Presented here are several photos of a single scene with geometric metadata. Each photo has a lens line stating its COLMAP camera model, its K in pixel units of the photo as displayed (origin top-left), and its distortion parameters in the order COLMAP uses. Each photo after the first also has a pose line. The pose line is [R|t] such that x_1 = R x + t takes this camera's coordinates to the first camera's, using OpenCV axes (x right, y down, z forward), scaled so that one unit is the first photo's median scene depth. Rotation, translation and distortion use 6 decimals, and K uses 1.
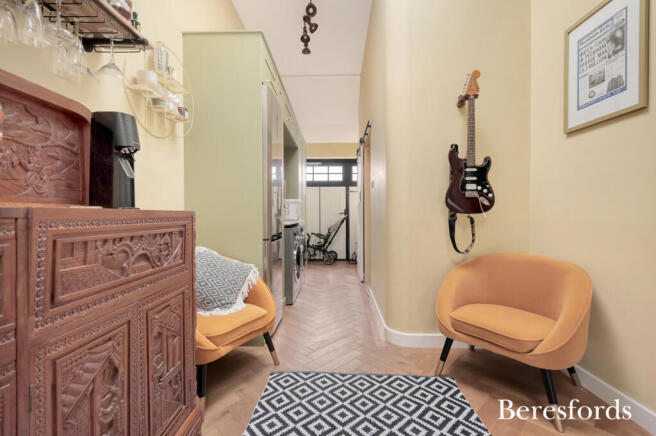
lens RADIAL K [[286.0, 0, 328.0], [0, 286.0, 218.0], [0, 0, 1]] dist [0.003129, 0.000668]
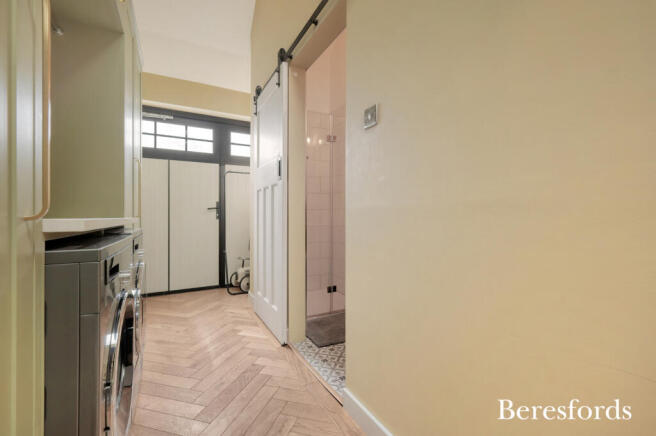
lens RADIAL K [[286.0, 0, 328.0], [0, 286.0, 218.0], [0, 0, 1]] dist [0.003129, 0.000668]
pose [[0.865202, 0.008056, 0.501359, -0.040726], [-0.005984, 0.999966, -0.005741, 0.006846], [-0.501388, 0.001967, 0.865220, 0.361364]]
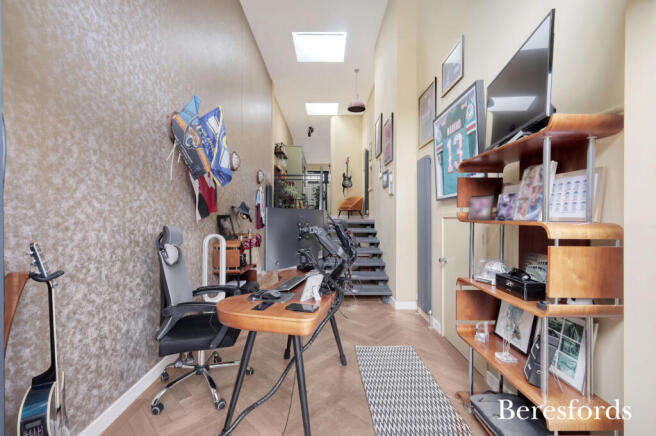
lens RADIAL K [[286.0, 0, 328.0], [0, 286.0, 218.0], [0, 0, 1]] dist [0.003129, 0.000668]
pose [[0.999684, 0.007773, 0.023913, 0.032374], [-0.007714, 0.999967, -0.002541, 0.162078], [-0.023932, 0.002356, 0.999711, -1.206131]]
